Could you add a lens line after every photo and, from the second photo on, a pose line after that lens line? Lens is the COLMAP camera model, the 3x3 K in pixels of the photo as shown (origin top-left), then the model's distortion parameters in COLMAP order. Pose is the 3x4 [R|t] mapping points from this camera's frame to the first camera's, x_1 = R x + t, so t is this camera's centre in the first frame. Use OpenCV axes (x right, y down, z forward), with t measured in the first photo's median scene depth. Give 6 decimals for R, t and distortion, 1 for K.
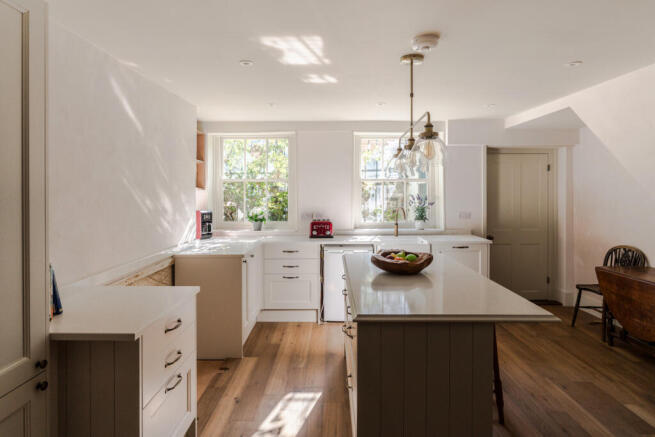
lens RADIAL K [[370.6, 0, 327.1], [0, 370.6, 214.7], [0, 0, 1]] dist [0.005928, 0.000209]
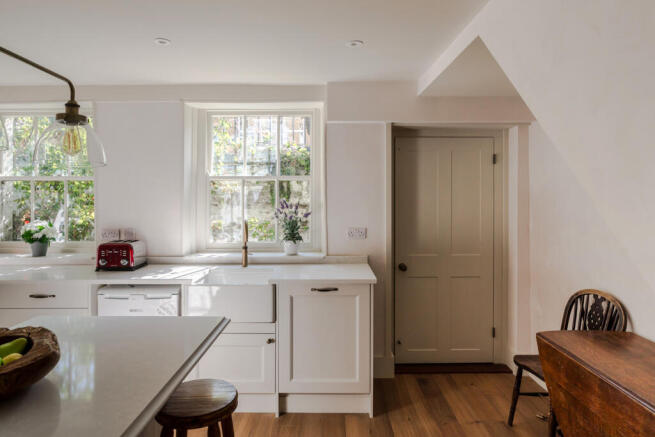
lens RADIAL K [[399.9, 0, 328.0], [0, 399.9, 219.8], [0, 0, 1]] dist [0.000133, -0.000773]
pose [[0.999991, 0.000436, -0.004161, 0.327269], [-0.000434, 1.000000, 0.000571, -0.021475], [0.004161, -0.000570, 0.999991, 0.320517]]
